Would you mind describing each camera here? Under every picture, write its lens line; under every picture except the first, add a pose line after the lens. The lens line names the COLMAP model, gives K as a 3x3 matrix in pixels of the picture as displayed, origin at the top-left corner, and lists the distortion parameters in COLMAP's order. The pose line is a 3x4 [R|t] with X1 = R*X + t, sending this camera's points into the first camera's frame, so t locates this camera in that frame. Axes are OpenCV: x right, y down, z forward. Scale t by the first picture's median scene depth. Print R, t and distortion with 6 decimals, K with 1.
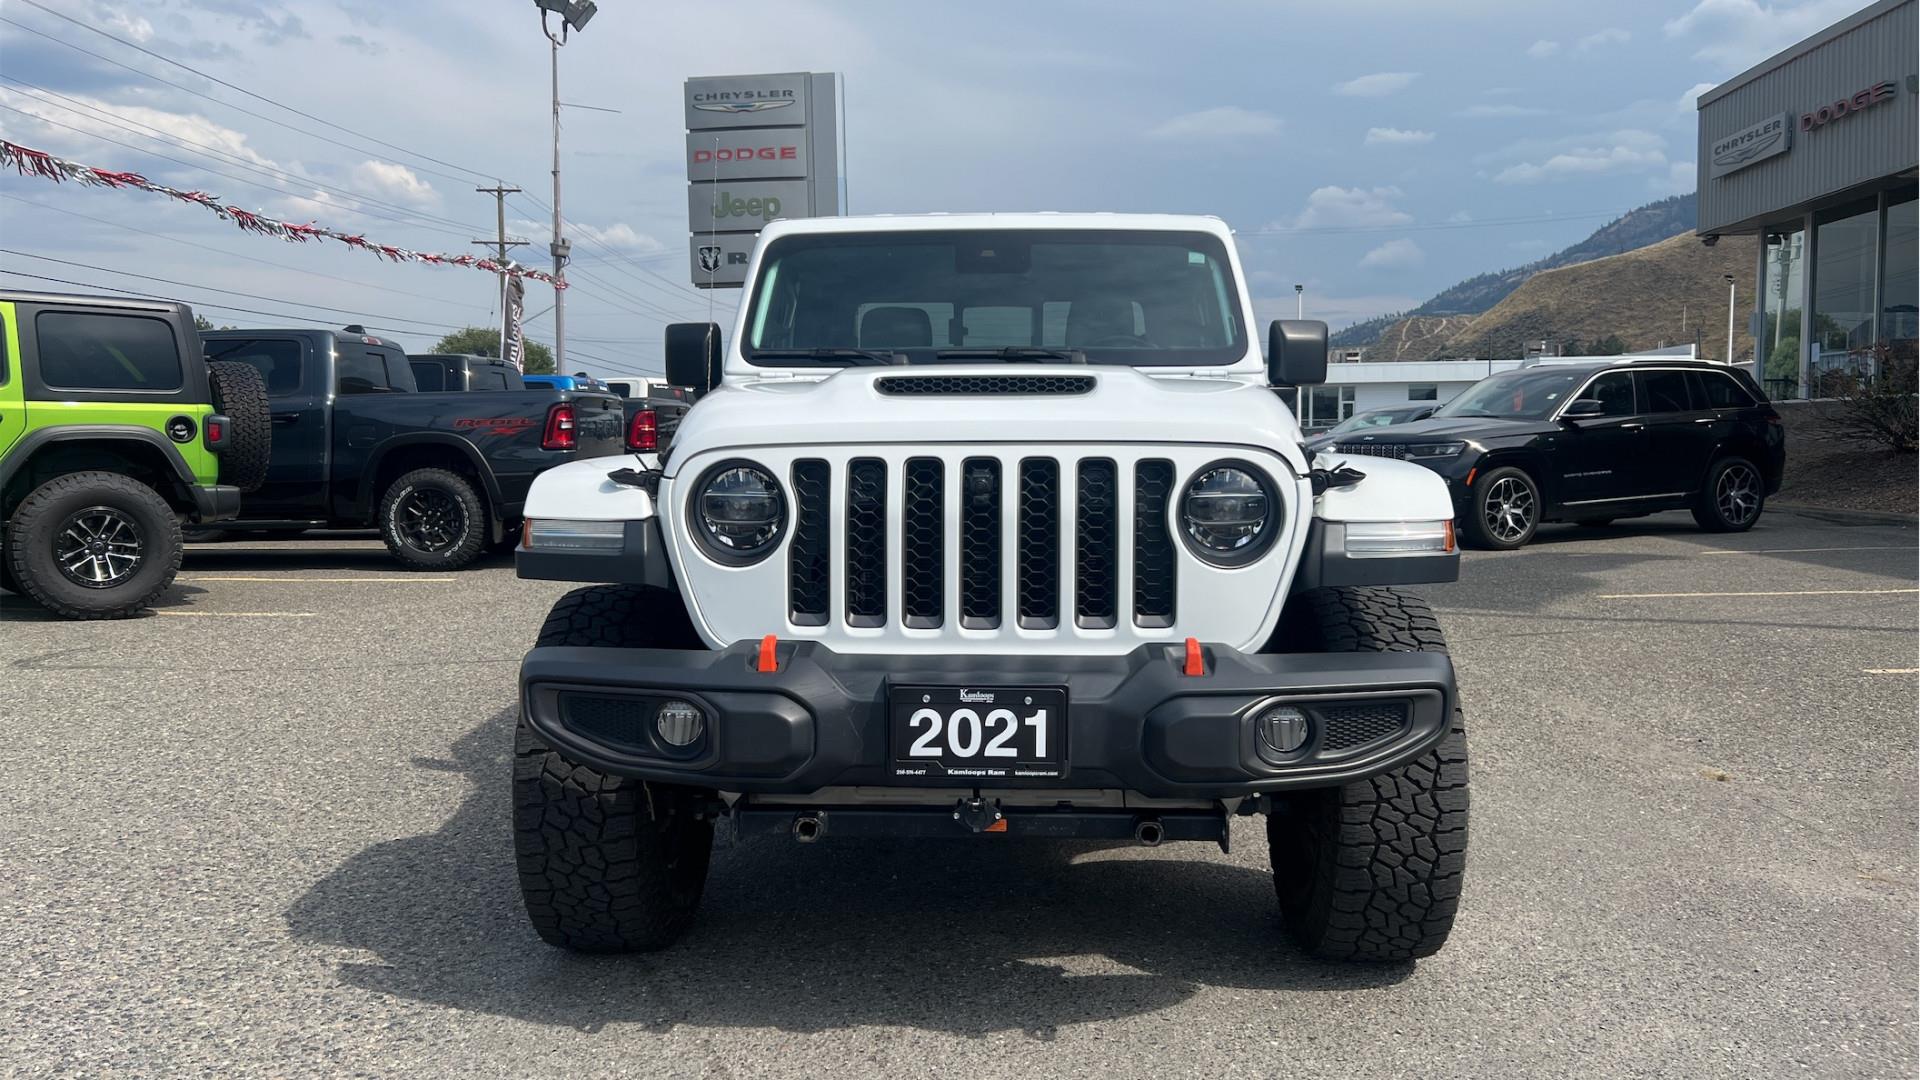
lens RADIAL K [[1444.7, 0, 965.5], [0, 1444.7, 542.3], [0, 0, 1]] dist [0.042140, -0.041872]
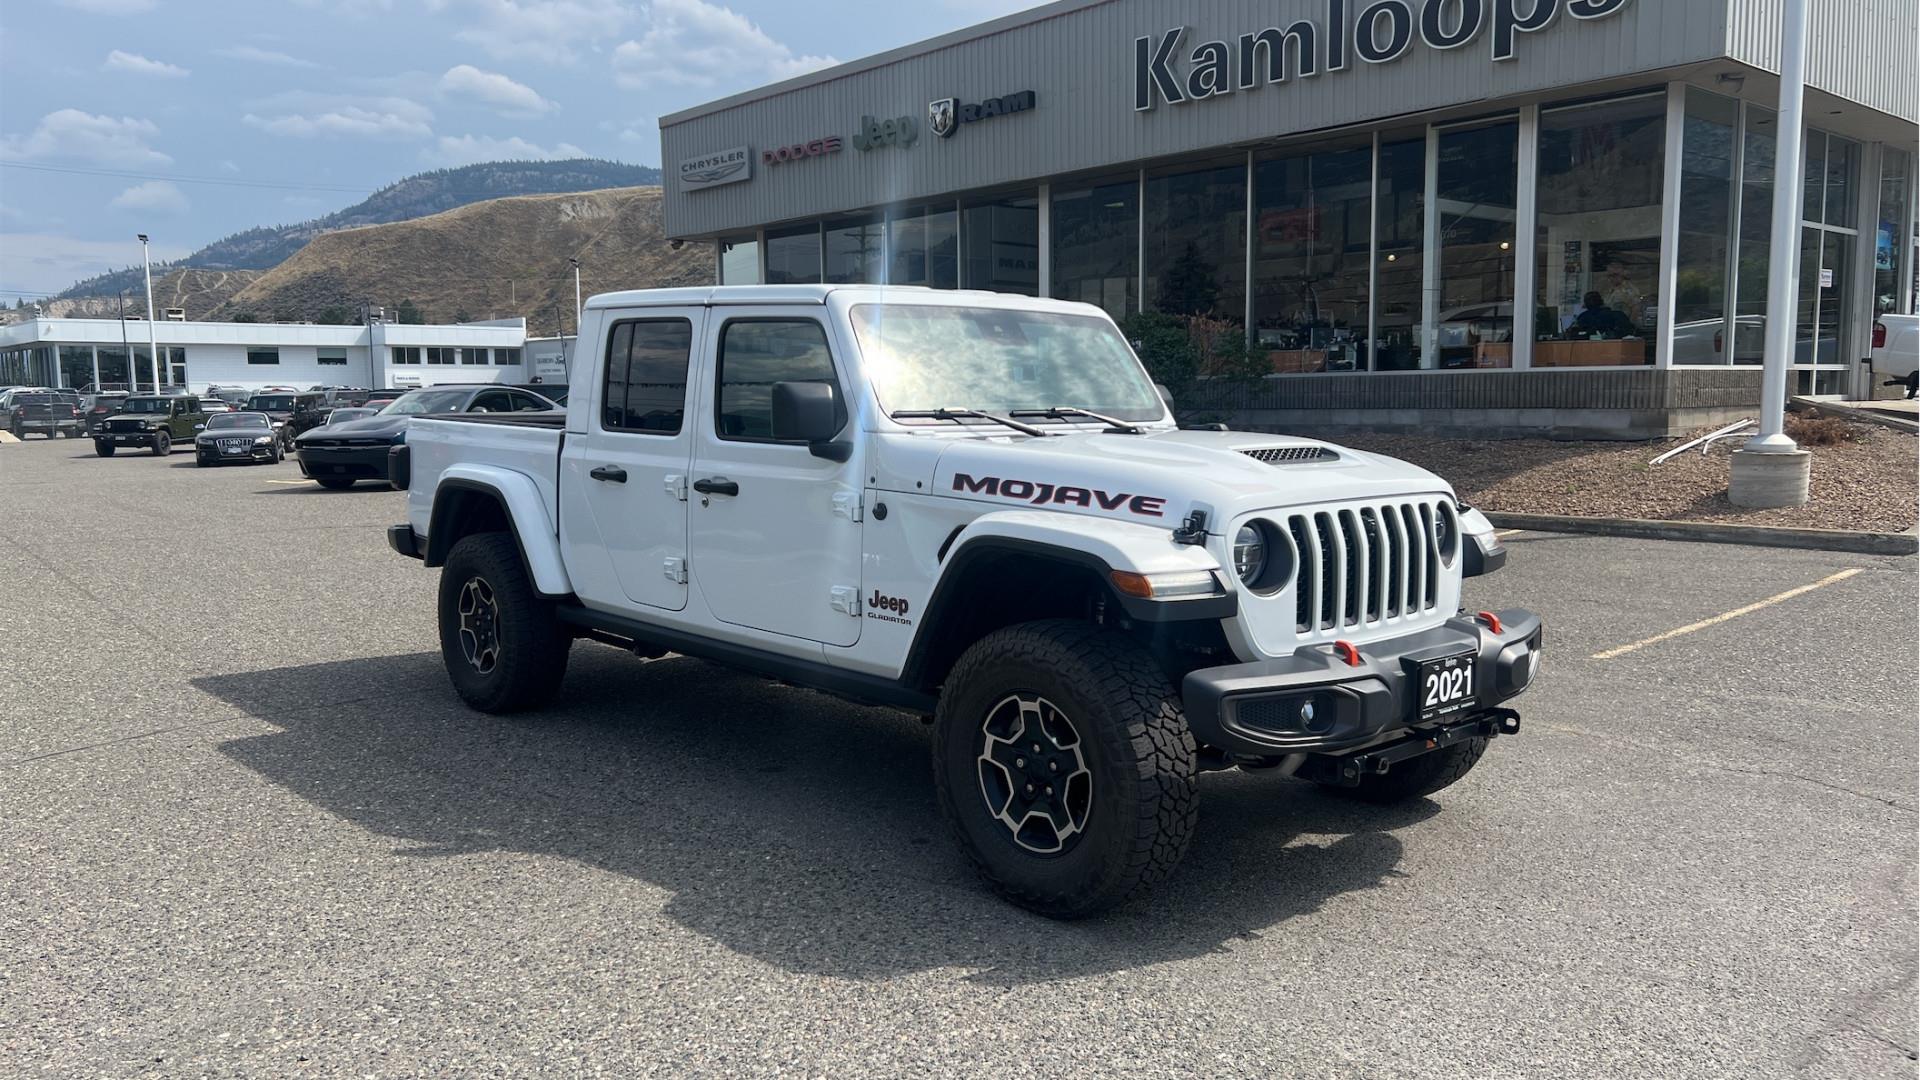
lens RADIAL K [[1444.7, 0, 963.6], [0, 1444.7, 543.4], [0, 0, 1]] dist [0.042140, -0.041872]
pose [[0.703875, -0.070194, 0.706847, -0.176181], [0.051250, 0.997530, 0.048027, -0.015282], [-0.708472, 0.002421, 0.705735, 0.028953]]
